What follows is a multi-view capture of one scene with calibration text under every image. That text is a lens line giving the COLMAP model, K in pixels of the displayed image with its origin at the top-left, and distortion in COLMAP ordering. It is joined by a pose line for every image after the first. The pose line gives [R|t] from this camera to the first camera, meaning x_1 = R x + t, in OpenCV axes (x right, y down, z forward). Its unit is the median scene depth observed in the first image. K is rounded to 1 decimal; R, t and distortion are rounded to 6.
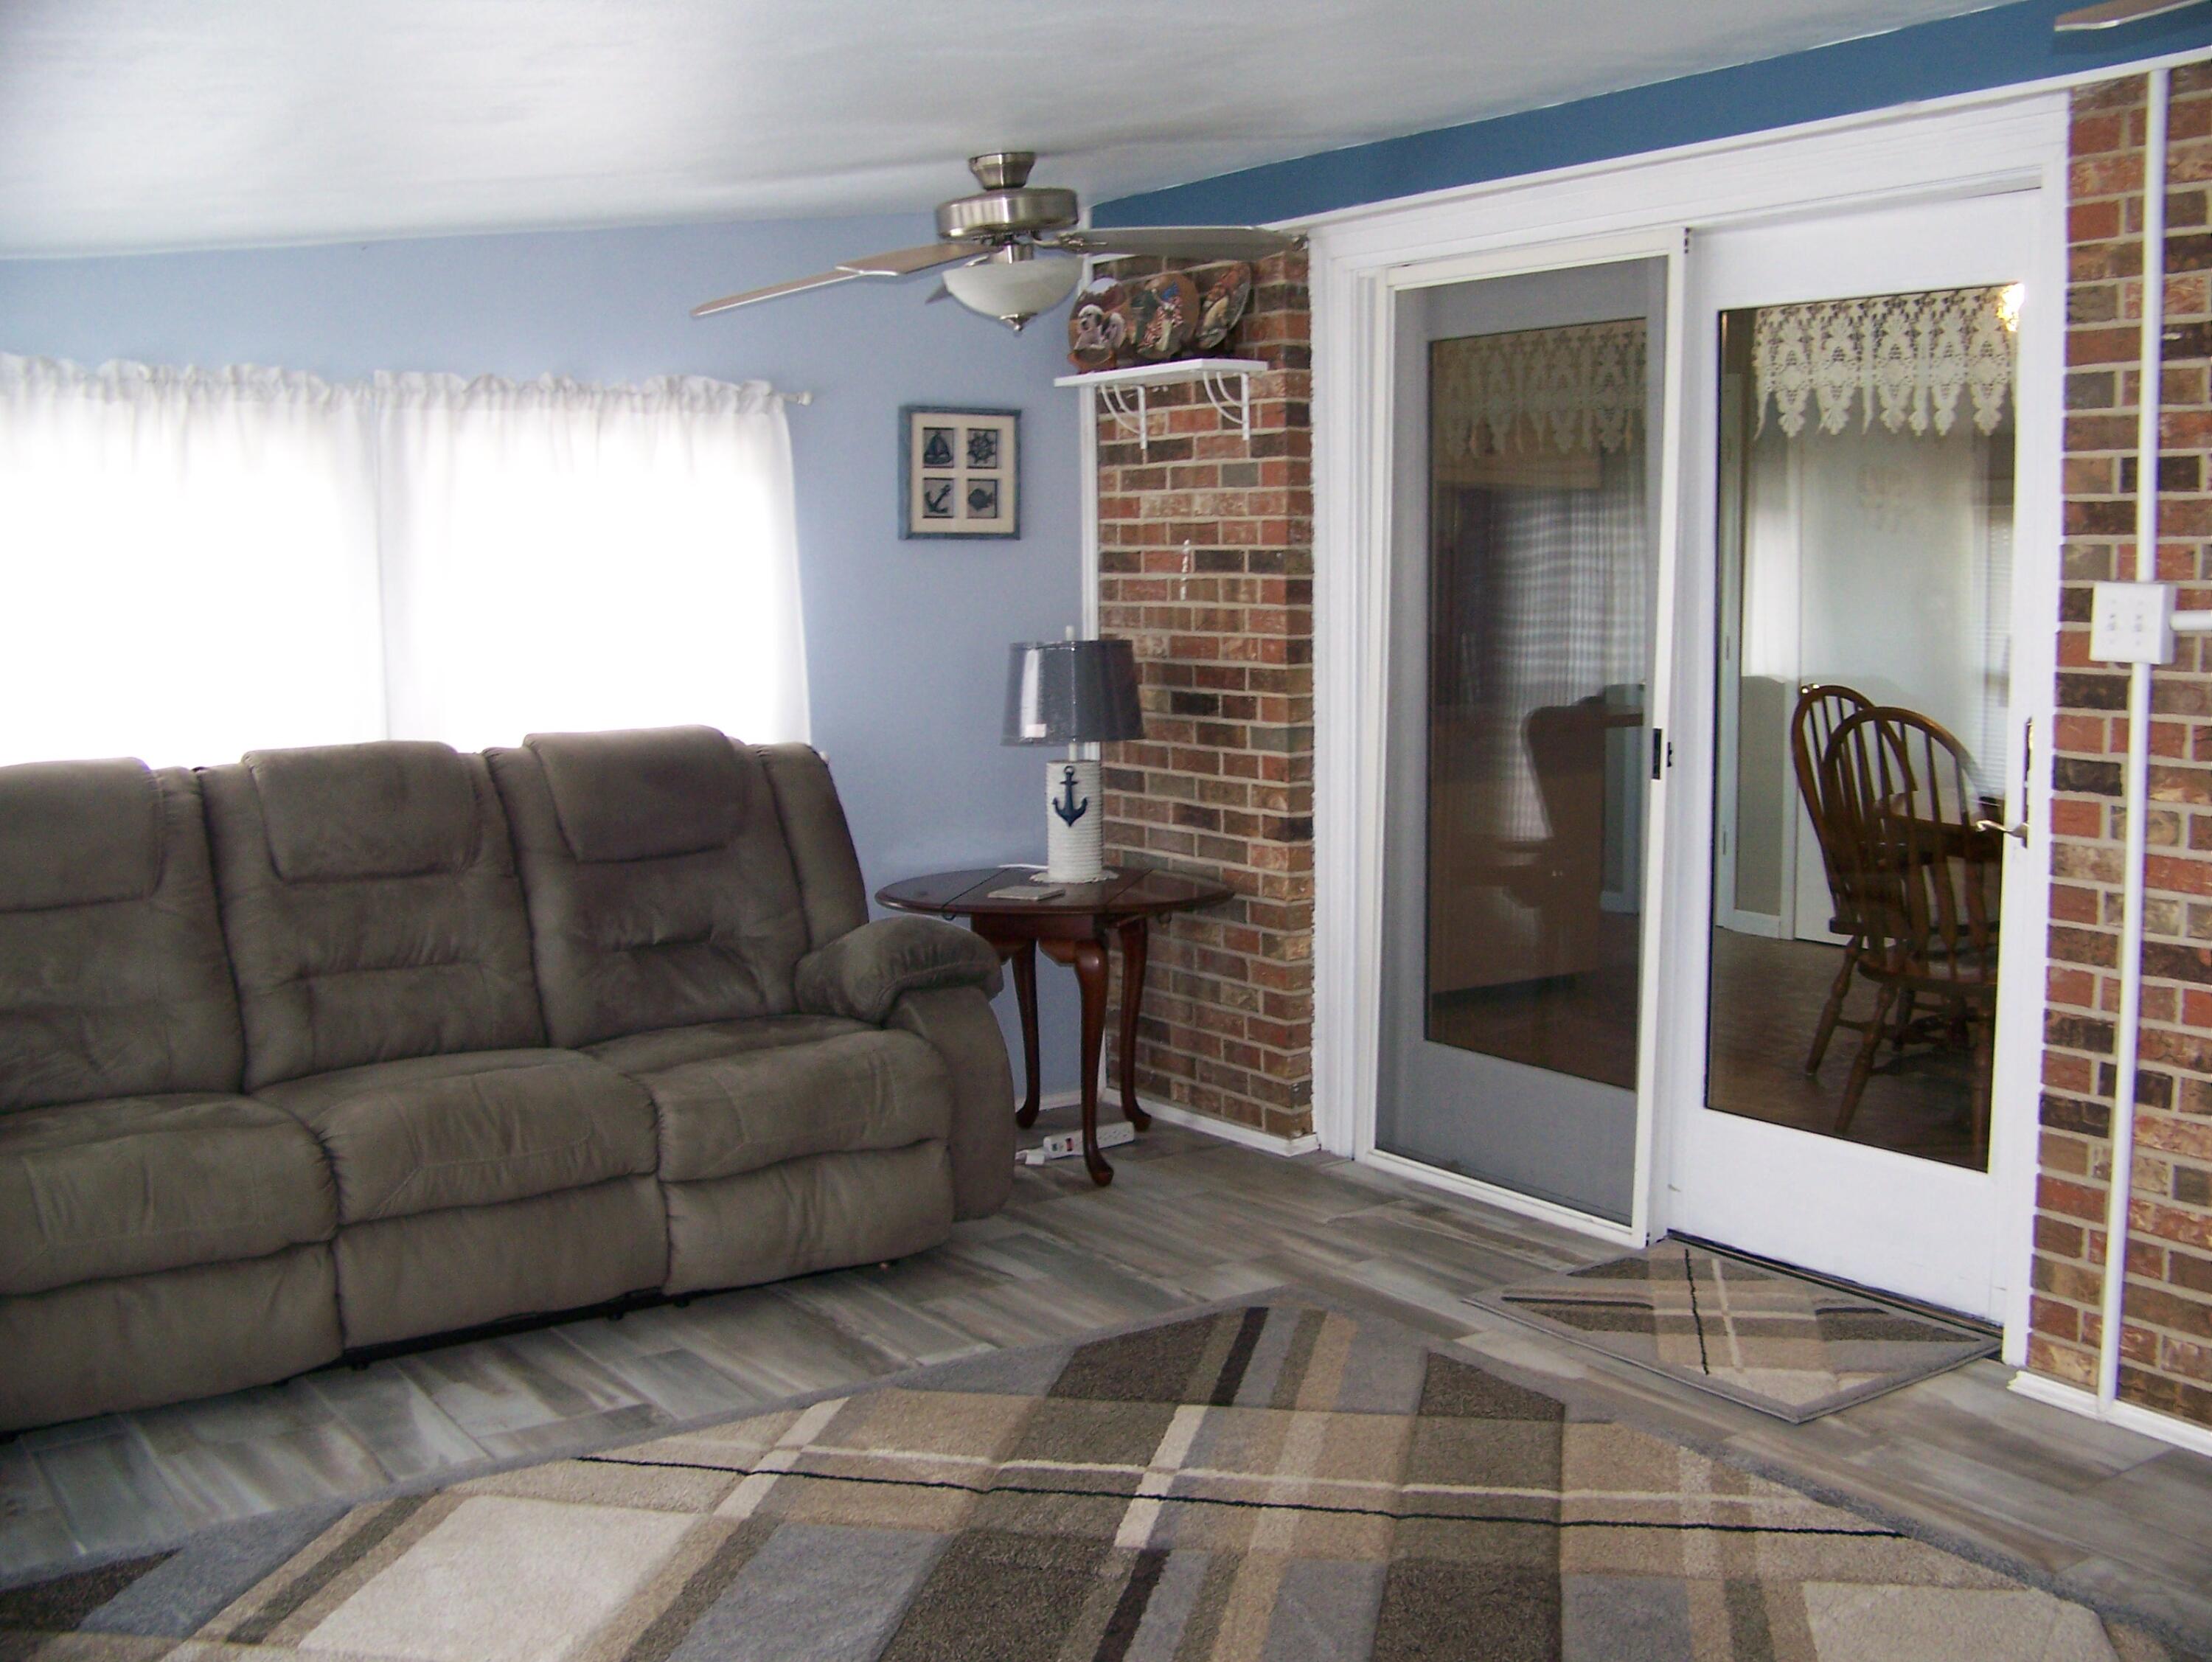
lens RADIAL K [[2415.0, 0, 1106.0], [0, 2415.0, 831.0], [0, 0, 1]] dist [-0.228086, 0.331933]
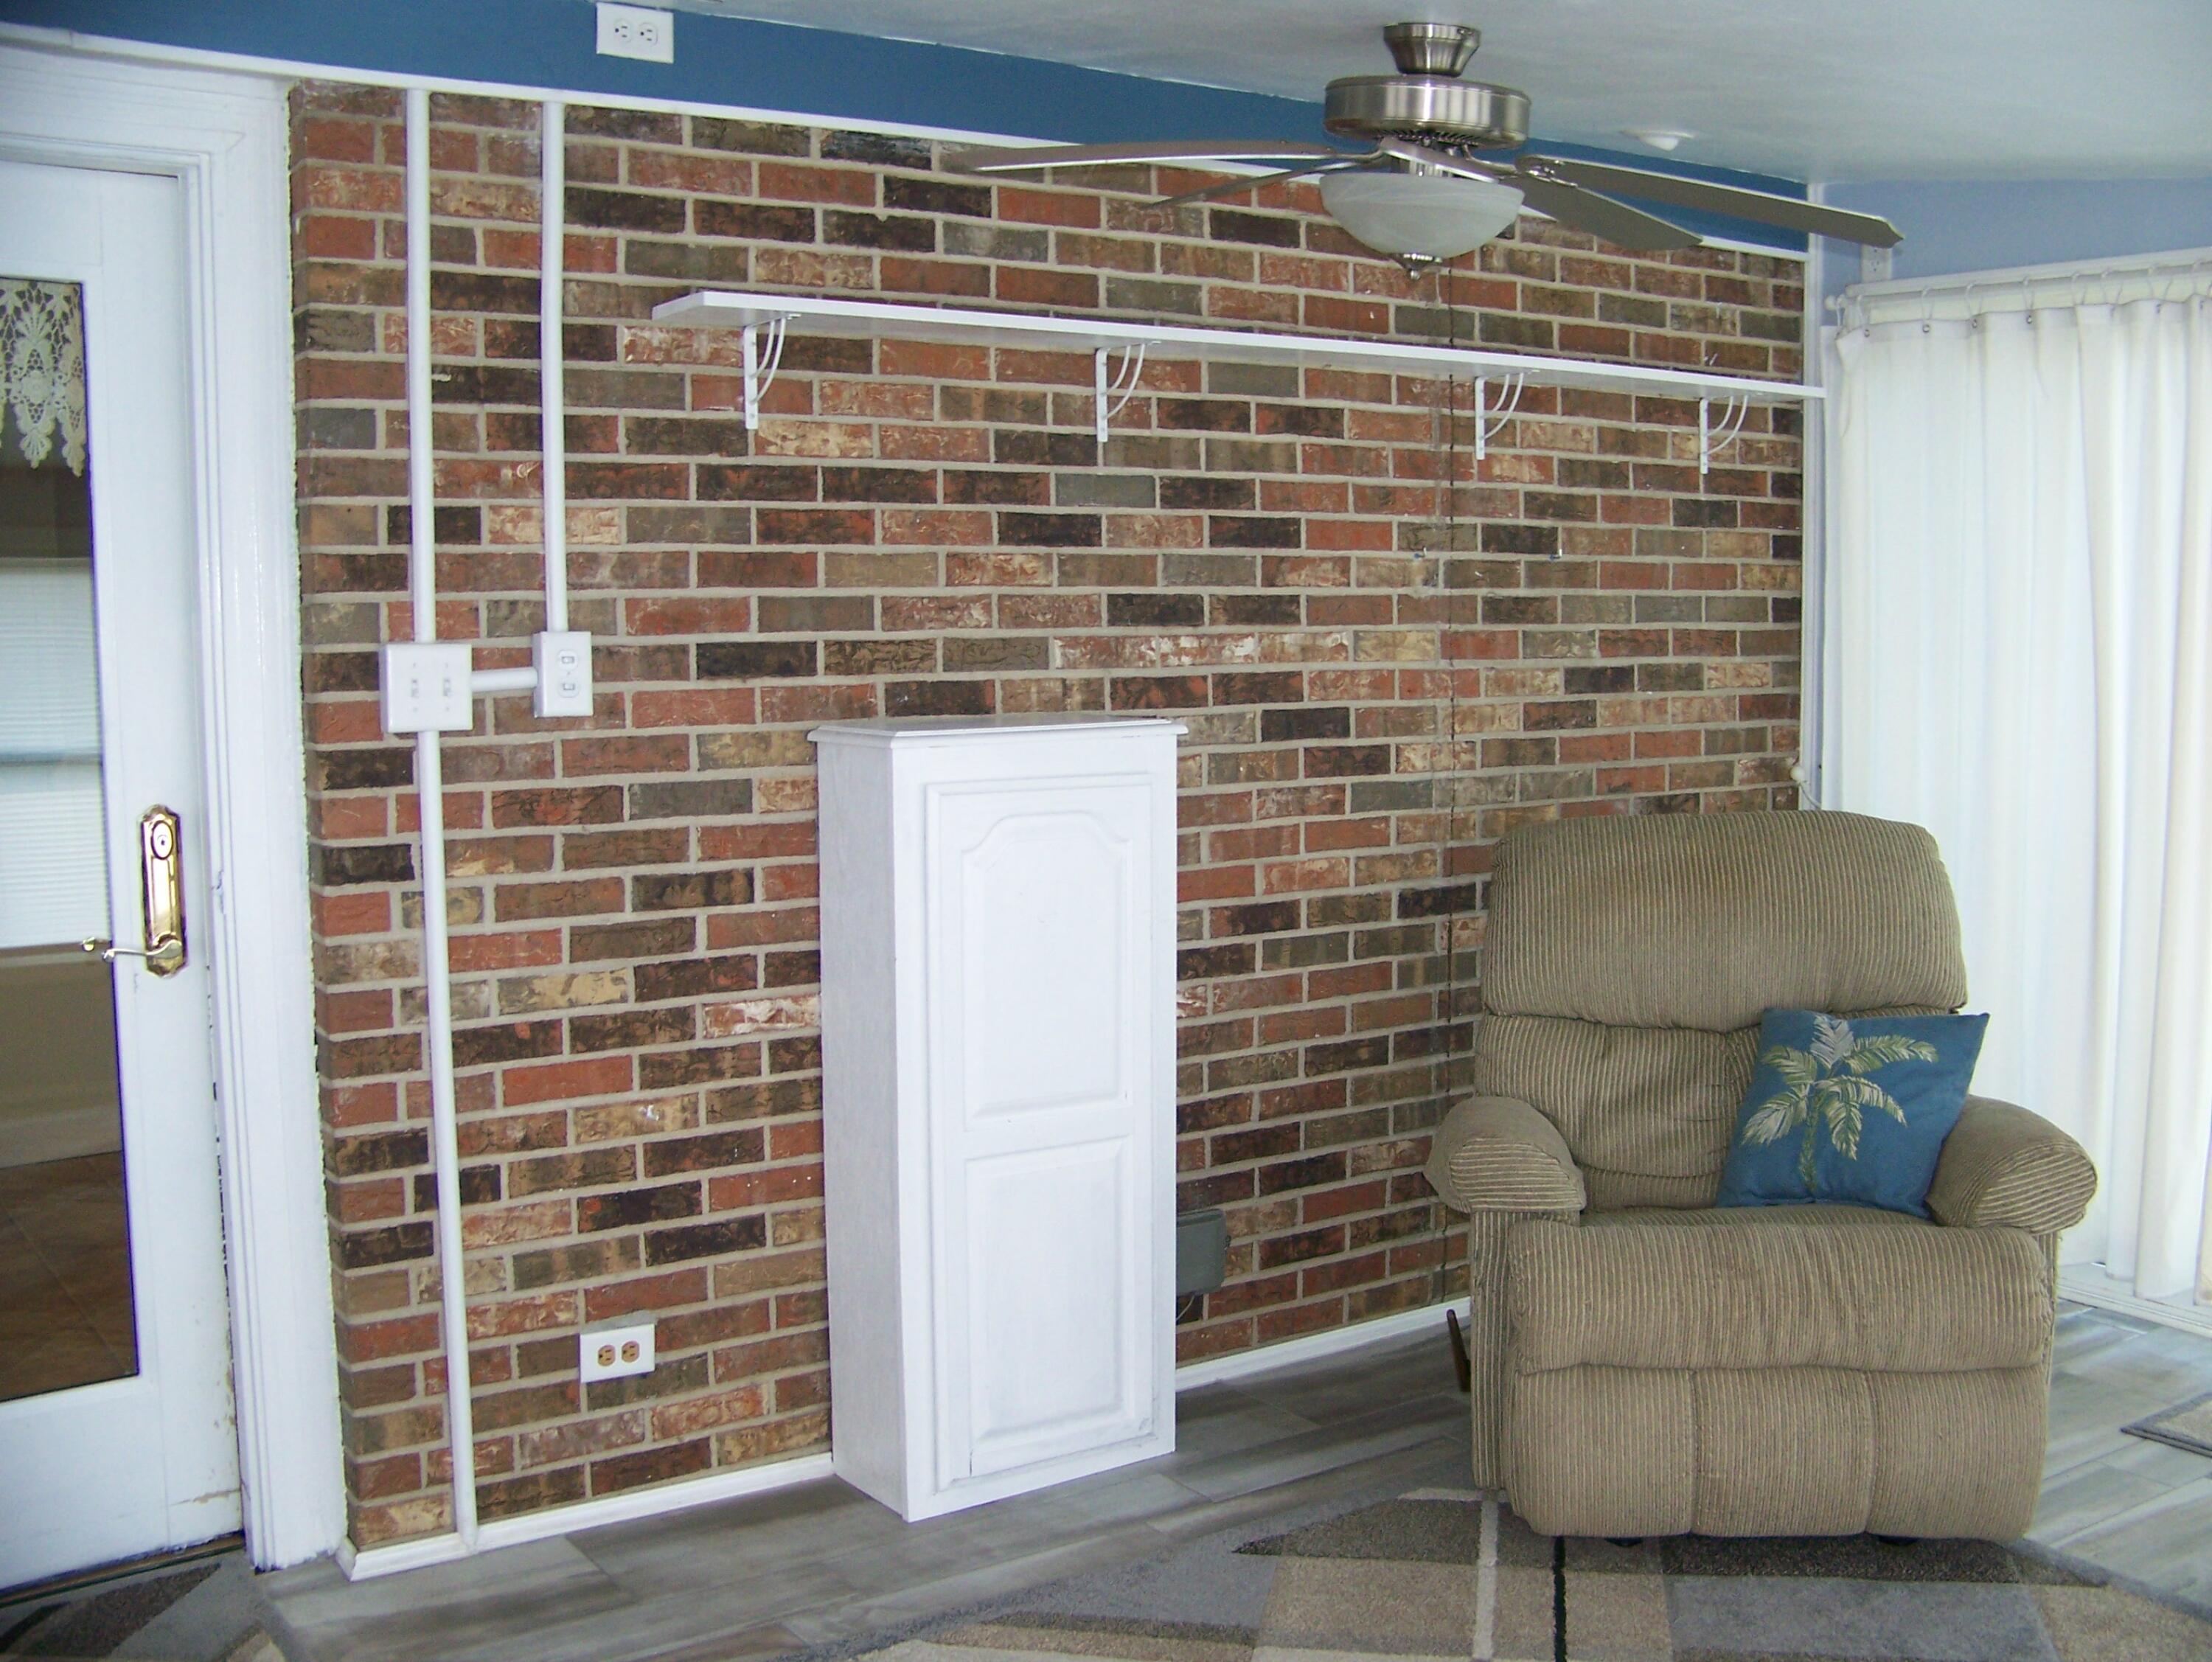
lens RADIAL K [[2415.0, 0, 1106.0], [0, 2415.0, 831.0], [0, 0, 1]] dist [-0.228086, 0.331933]
pose [[-0.046772, -0.091231, 0.994731, -0.496181], [0.121006, 0.987969, 0.096301, -0.090734], [-0.991549, 0.124872, -0.035169, 0.776343]]
